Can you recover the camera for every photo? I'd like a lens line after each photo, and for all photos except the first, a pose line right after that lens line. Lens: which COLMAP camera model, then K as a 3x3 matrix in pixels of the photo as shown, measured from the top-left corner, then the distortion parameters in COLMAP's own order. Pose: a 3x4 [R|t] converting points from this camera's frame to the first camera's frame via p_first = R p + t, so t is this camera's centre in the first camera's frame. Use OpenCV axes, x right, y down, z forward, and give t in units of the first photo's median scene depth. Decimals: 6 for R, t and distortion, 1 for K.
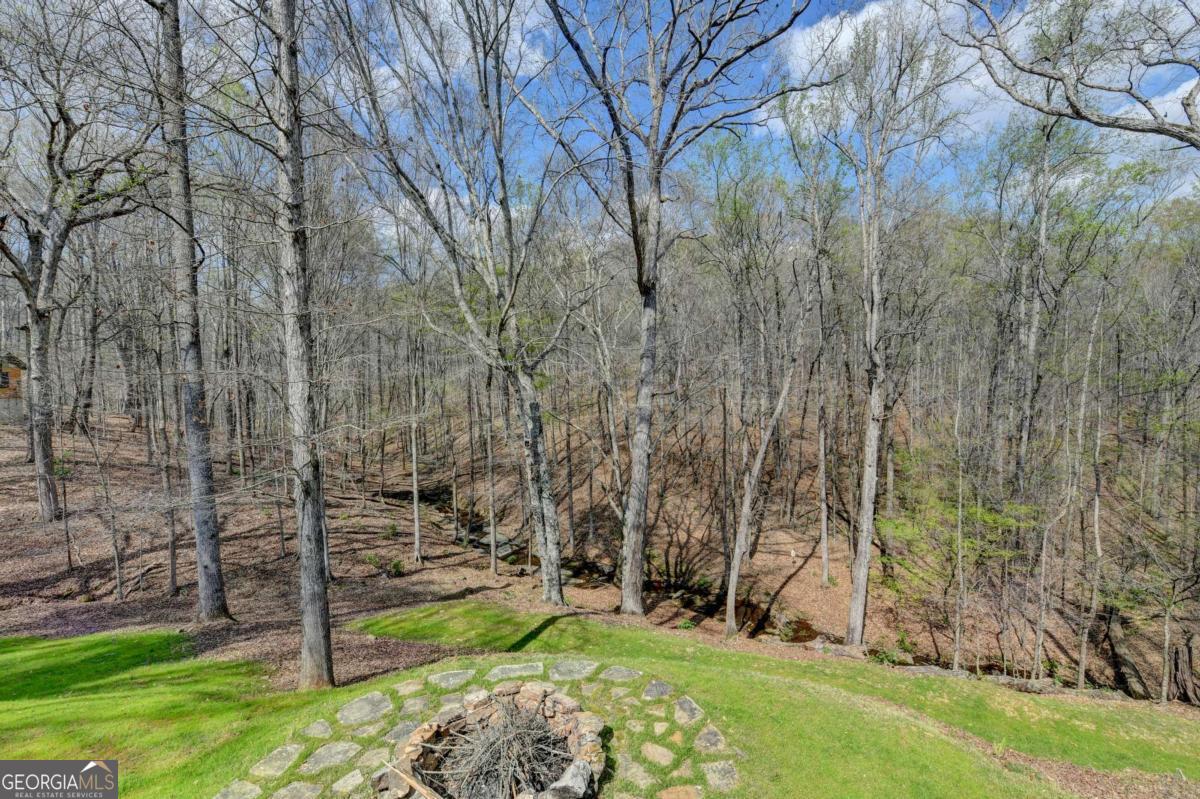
lens RADIAL K [[523.7, 0, 598.1], [0, 523.7, 399.6], [0, 0, 1]] dist [-0.013549, -0.000271]
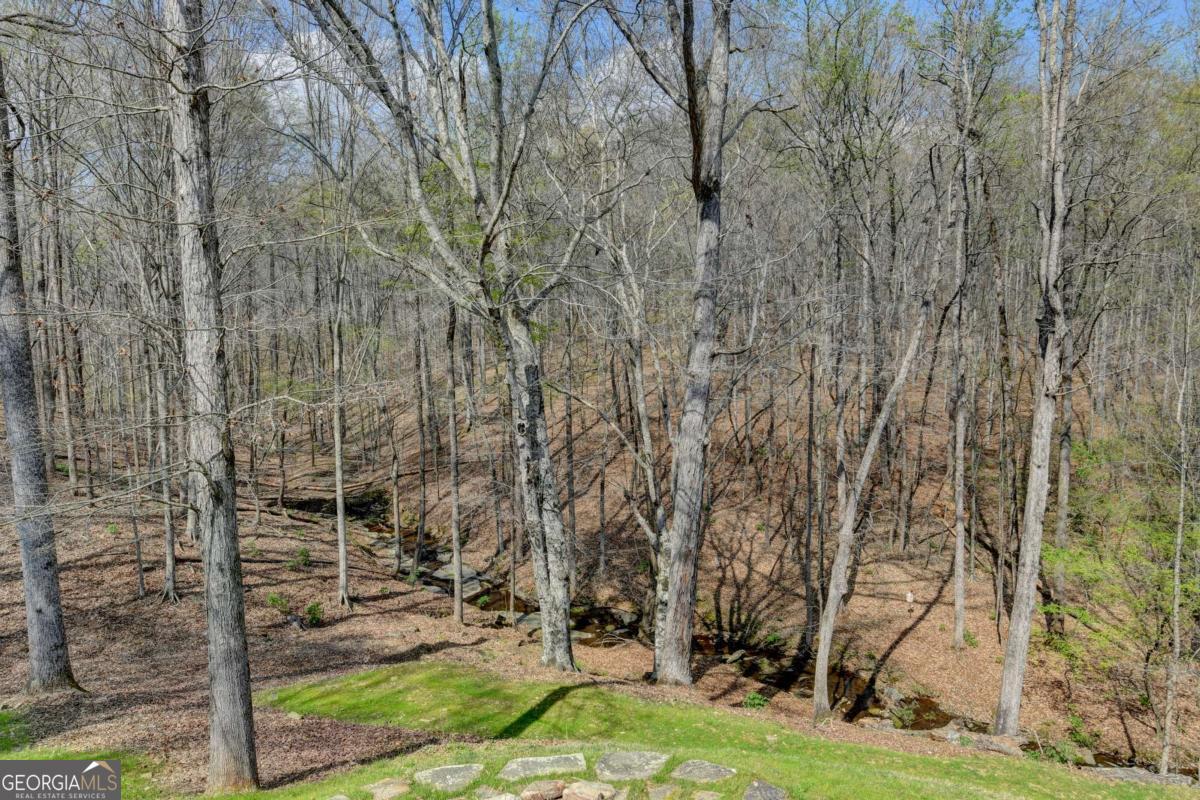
lens RADIAL K [[800.1, 0, 601.1], [0, 800.1, 404.6], [0, 0, 1]] dist [0.001663, -0.000775]
pose [[0.999962, 0.008582, -0.001263, -0.027578], [-0.008504, 0.998578, 0.052624, 0.000962], [0.001713, -0.052611, 0.998614, 0.000188]]
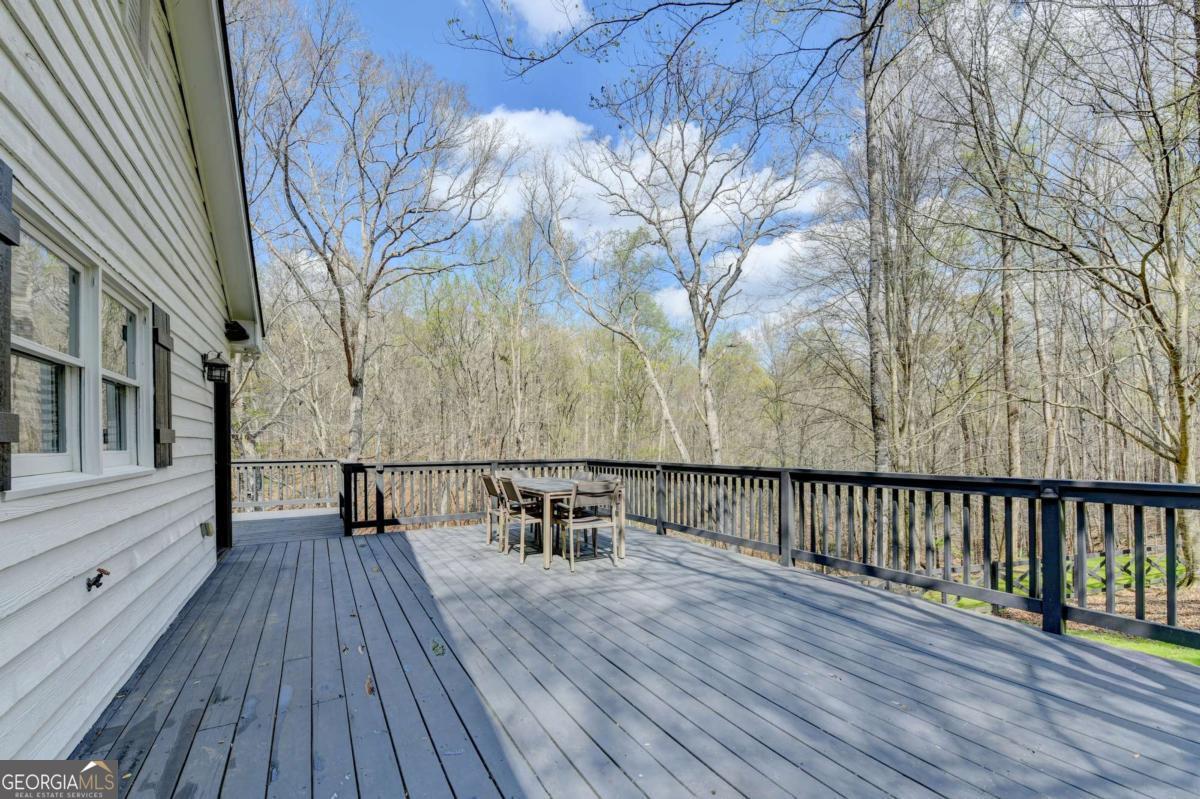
lens RADIAL K [[491.2, 0, 582.4], [0, 491.2, 443.2], [0, 0, 1]] dist [-0.010131, -0.000479]
pose [[0.877387, 0.026782, 0.479036, 0.002820], [0.000654, 0.998373, -0.057014, 0.019644], [-0.479784, 0.050337, 0.875942, -0.347822]]
